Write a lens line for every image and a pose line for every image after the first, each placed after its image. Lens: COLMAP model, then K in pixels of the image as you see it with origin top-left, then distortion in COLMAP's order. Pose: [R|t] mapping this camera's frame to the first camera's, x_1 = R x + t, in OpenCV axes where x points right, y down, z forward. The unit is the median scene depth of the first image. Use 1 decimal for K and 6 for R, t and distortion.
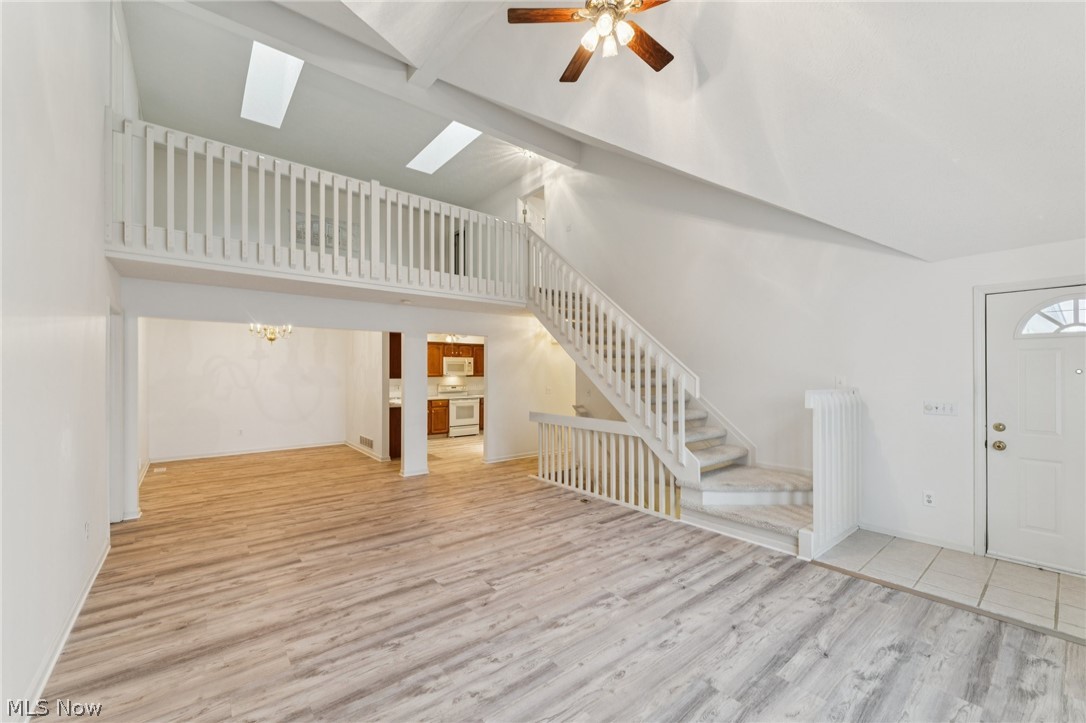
lens RADIAL K [[434.0, 0, 544.8], [0, 434.0, 366.4], [0, 0, 1]] dist [-0.003263, 0.000541]
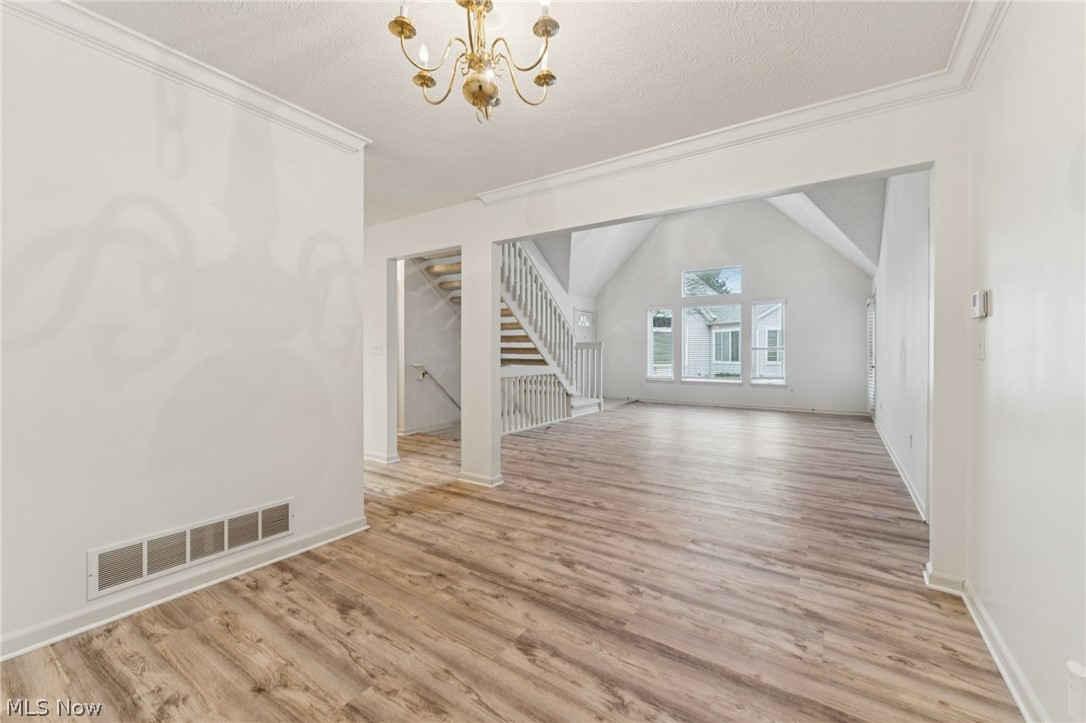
lens RADIAL K [[434.0, 0, 543.7], [0, 434.0, 360.5], [0, 0, 1]] dist [-0.003263, 0.000541]
pose [[-0.290350, -0.016501, 0.956778, -1.273927], [-0.012814, 0.999829, 0.013354, 0.101942], [-0.956835, -0.008383, -0.290512, 1.556515]]
